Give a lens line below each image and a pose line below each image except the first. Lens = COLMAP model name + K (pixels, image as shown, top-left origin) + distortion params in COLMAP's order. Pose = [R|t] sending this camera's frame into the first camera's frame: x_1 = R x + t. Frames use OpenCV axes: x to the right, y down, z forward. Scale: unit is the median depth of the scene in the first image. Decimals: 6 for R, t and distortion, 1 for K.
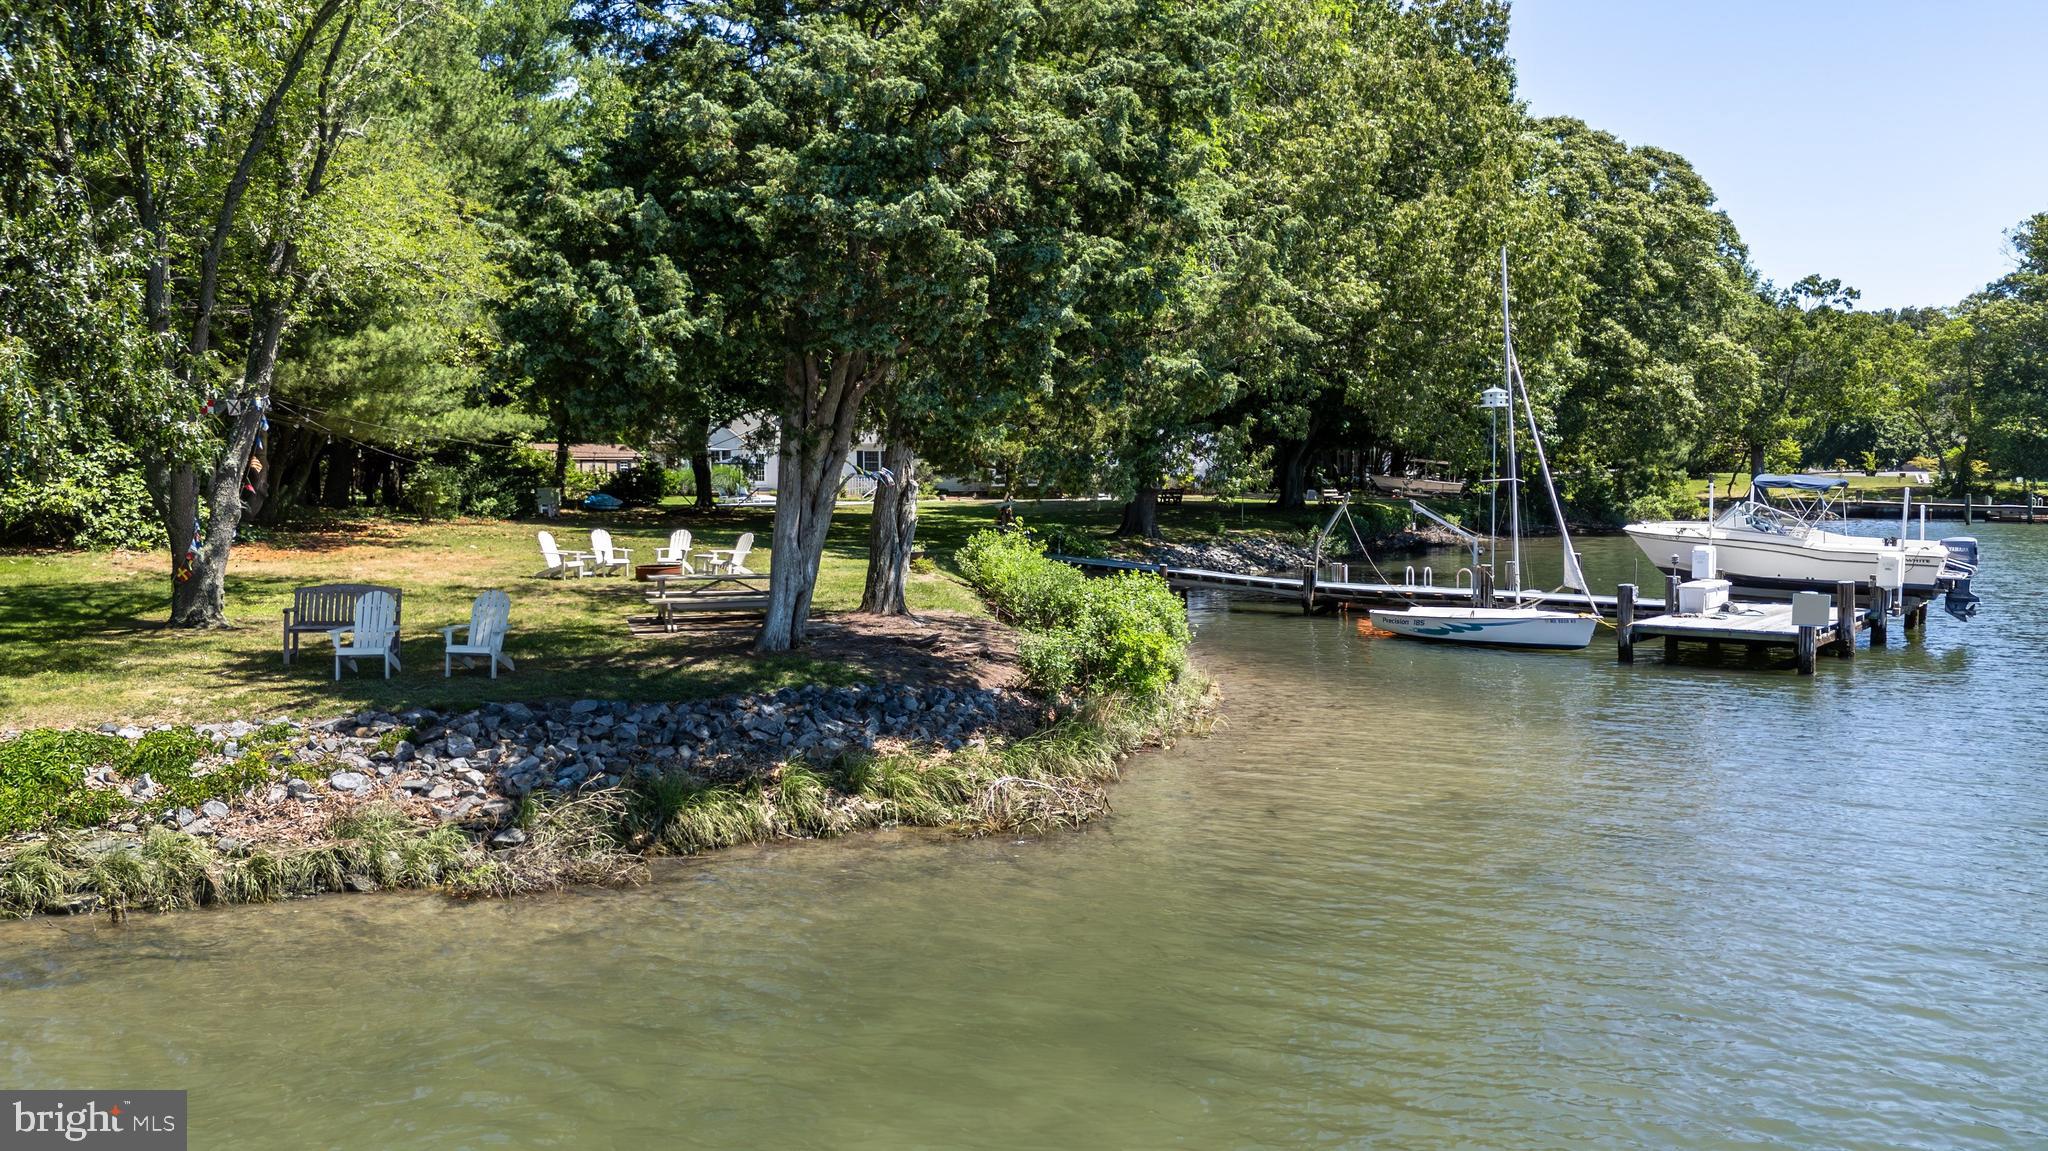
lens RADIAL K [[1451.5, 0, 1030.7], [0, 1451.5, 565.0], [0, 0, 1]] dist [0.069973, -0.079424]
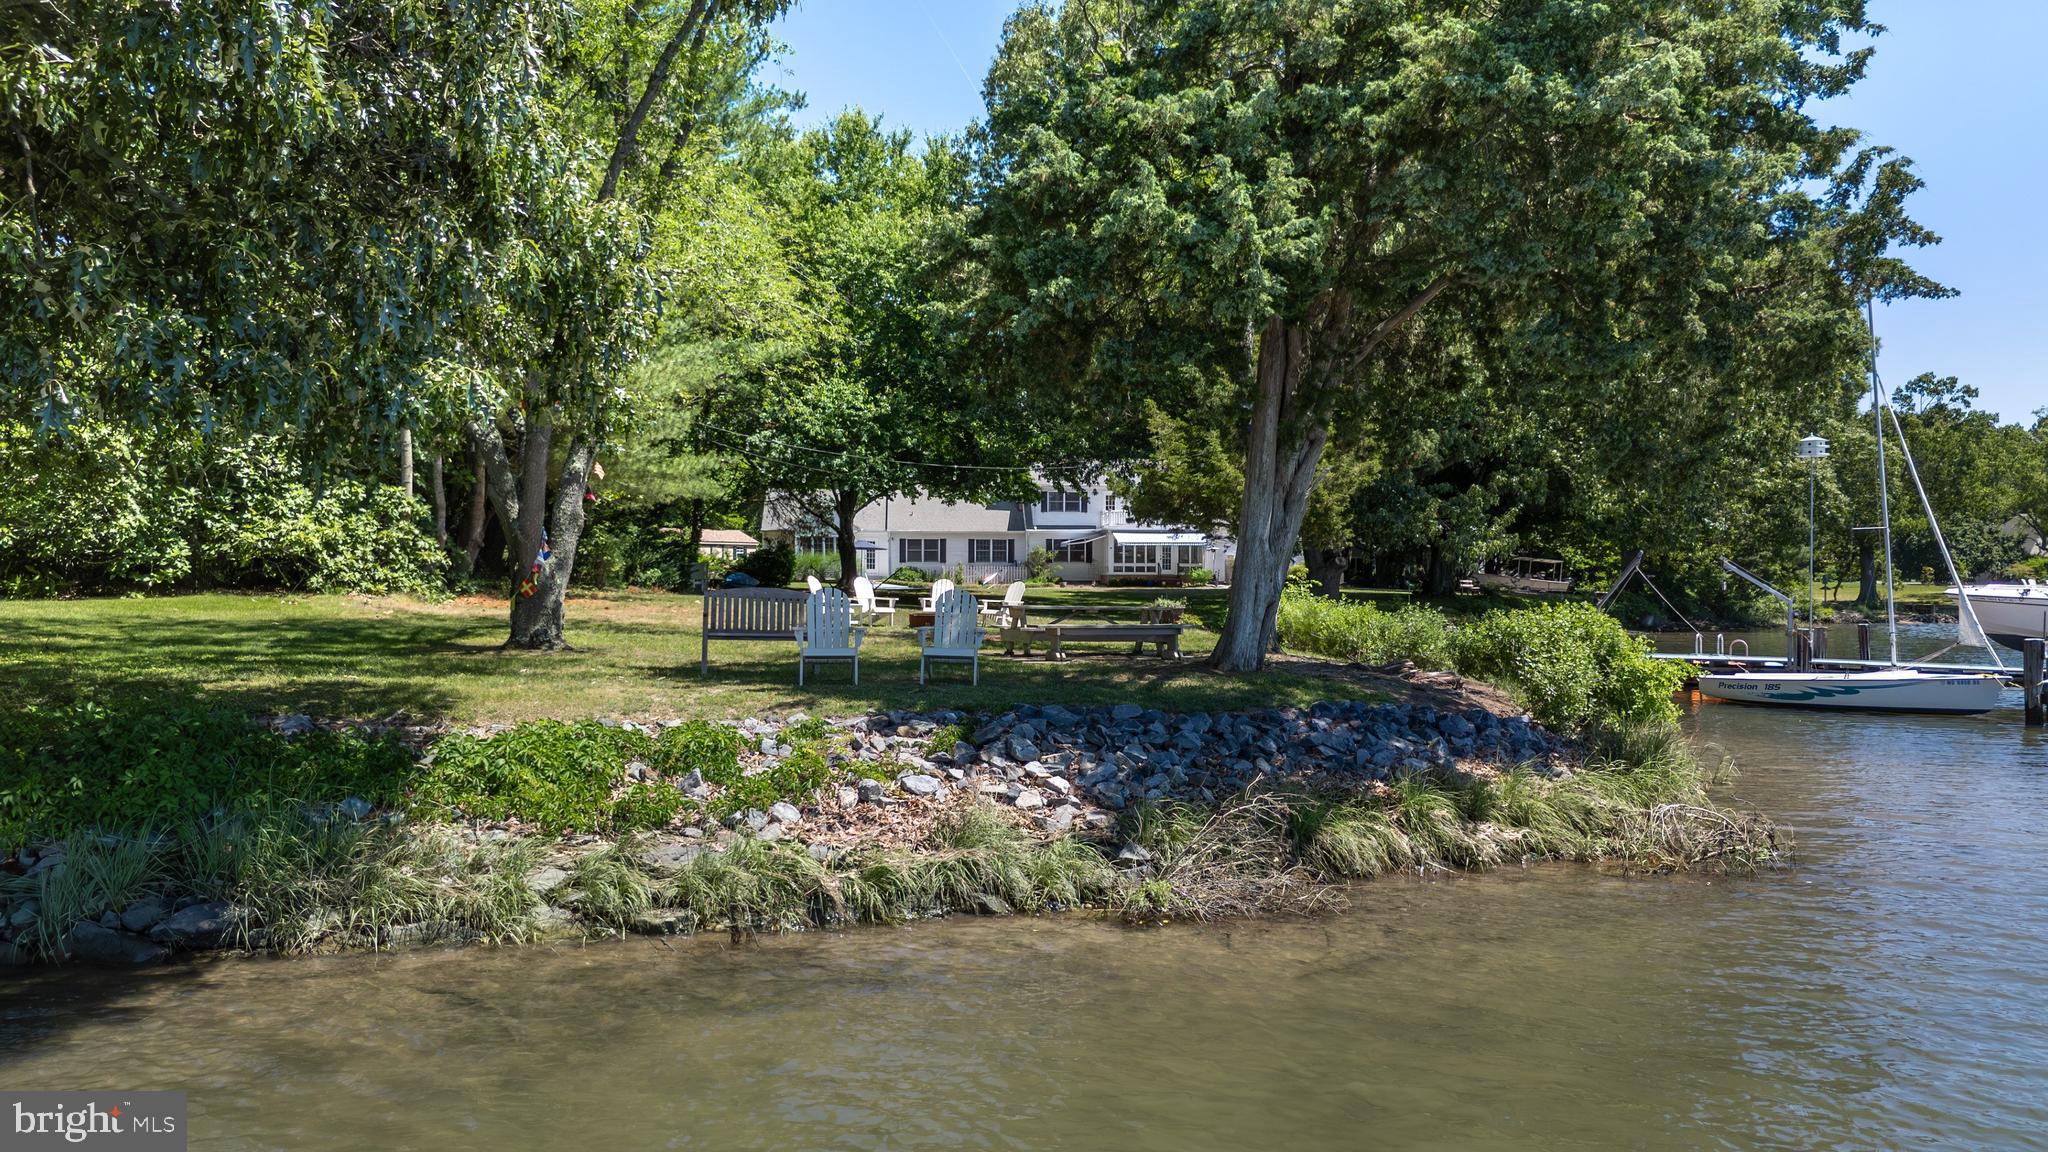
lens RADIAL K [[1441.4, 0, 1025.7], [0, 1441.4, 600.5], [0, 0, 1]] dist [0.070292, -0.080592]
pose [[0.999797, 0.007770, -0.018612, -0.256773], [-0.008749, 0.998550, -0.053113, 0.057042], [0.018173, 0.053265, 0.998415, 0.128603]]
